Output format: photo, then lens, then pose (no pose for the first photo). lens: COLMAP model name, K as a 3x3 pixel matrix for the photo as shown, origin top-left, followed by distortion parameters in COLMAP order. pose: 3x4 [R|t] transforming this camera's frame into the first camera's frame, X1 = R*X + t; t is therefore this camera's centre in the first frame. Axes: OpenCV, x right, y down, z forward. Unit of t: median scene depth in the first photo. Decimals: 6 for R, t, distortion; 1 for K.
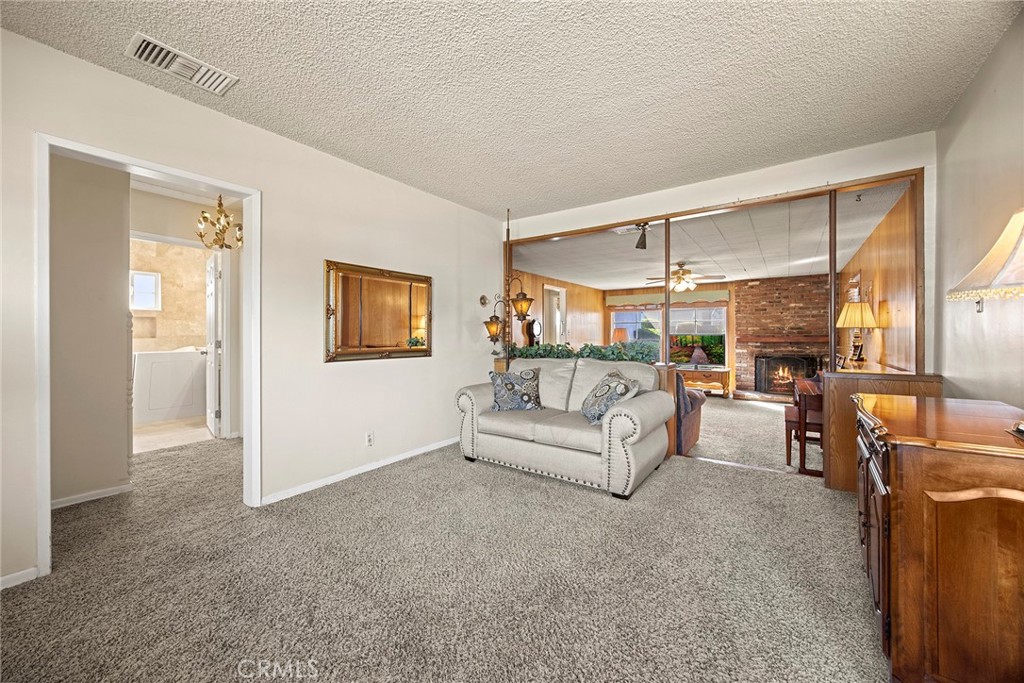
lens RADIAL K [[394.7, 0, 512.0], [0, 394.7, 335.2], [0, 0, 1]] dist [-0.002172, 0.000074]
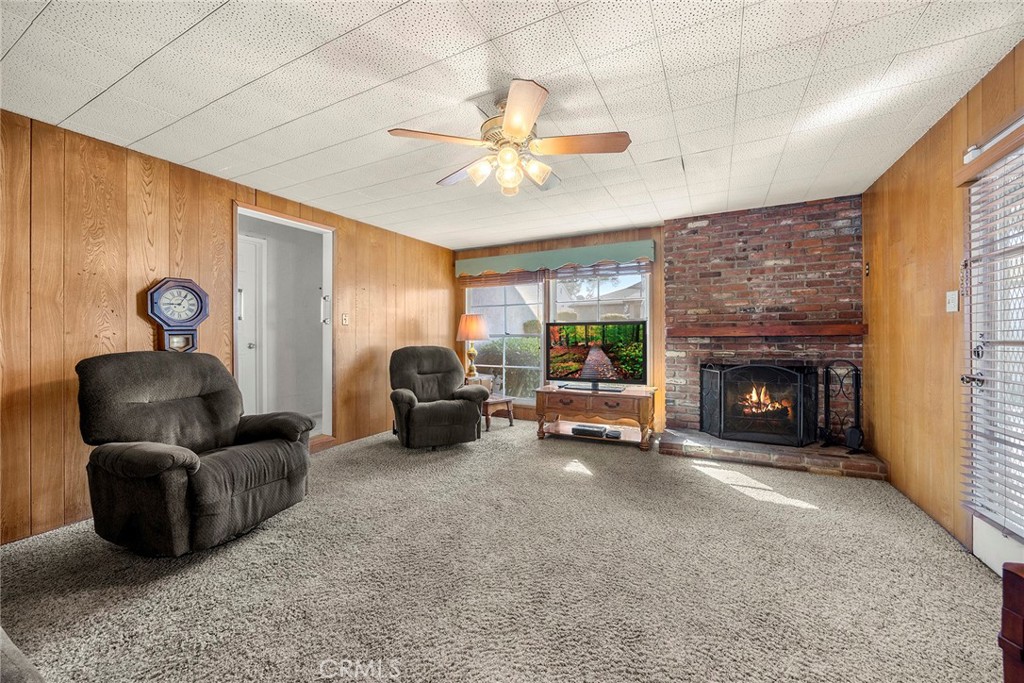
lens RADIAL K [[394.7, 0, 510.3], [0, 394.7, 337.5], [0, 0, 1]] dist [-0.002172, 0.000074]
pose [[0.990891, -0.002695, 0.134641, 0.307389], [0.002135, 0.999988, 0.004304, 0.016191], [-0.134651, -0.003977, 0.990885, 0.534765]]
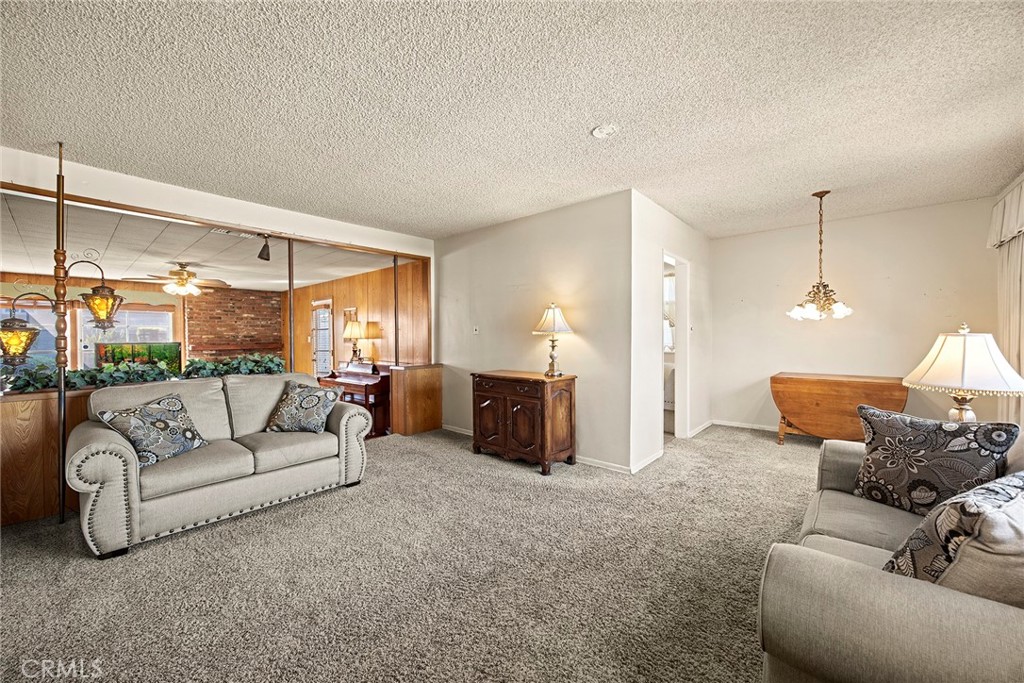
lens RADIAL K [[394.7, 0, 514.6], [0, 394.7, 338.0], [0, 0, 1]] dist [-0.002172, 0.000074]
pose [[0.088527, -0.003068, 0.996069, -0.316610], [0.006185, 0.999978, 0.002530, -0.011016], [-0.996055, 0.005937, 0.088544, 0.151121]]
